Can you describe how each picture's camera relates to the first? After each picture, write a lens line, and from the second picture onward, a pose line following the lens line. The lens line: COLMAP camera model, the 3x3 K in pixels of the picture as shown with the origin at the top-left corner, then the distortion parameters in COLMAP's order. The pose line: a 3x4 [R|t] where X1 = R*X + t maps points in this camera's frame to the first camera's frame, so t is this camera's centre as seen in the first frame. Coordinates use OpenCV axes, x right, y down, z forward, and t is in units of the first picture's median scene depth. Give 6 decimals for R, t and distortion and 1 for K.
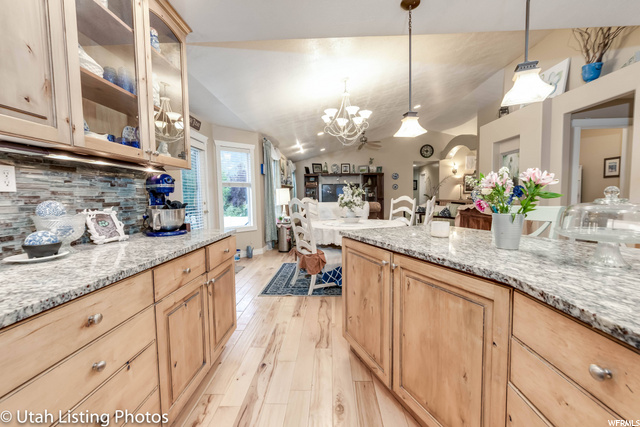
lens RADIAL K [[276.1, 0, 323.1], [0, 276.1, 215.4], [0, 0, 1]] dist [0.002010, 0.000962]
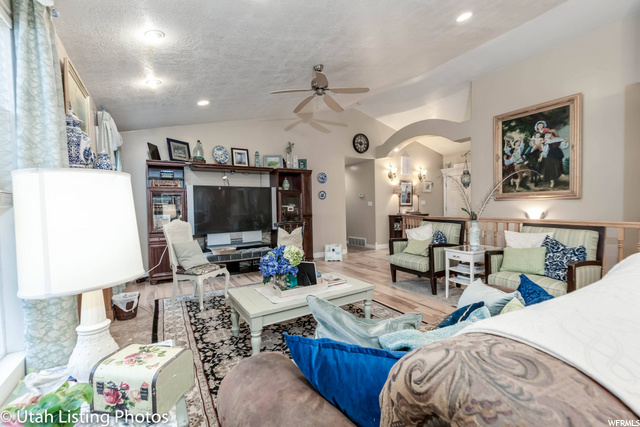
lens RADIAL K [[276.1, 0, 323.7], [0, 276.1, 214.3], [0, 0, 1]] dist [0.002010, 0.000962]
pose [[0.839115, -0.015016, 0.543747, -0.071101], [0.042568, 0.998366, -0.038122, -0.037462], [-0.542286, 0.055135, 0.838383, 0.493464]]
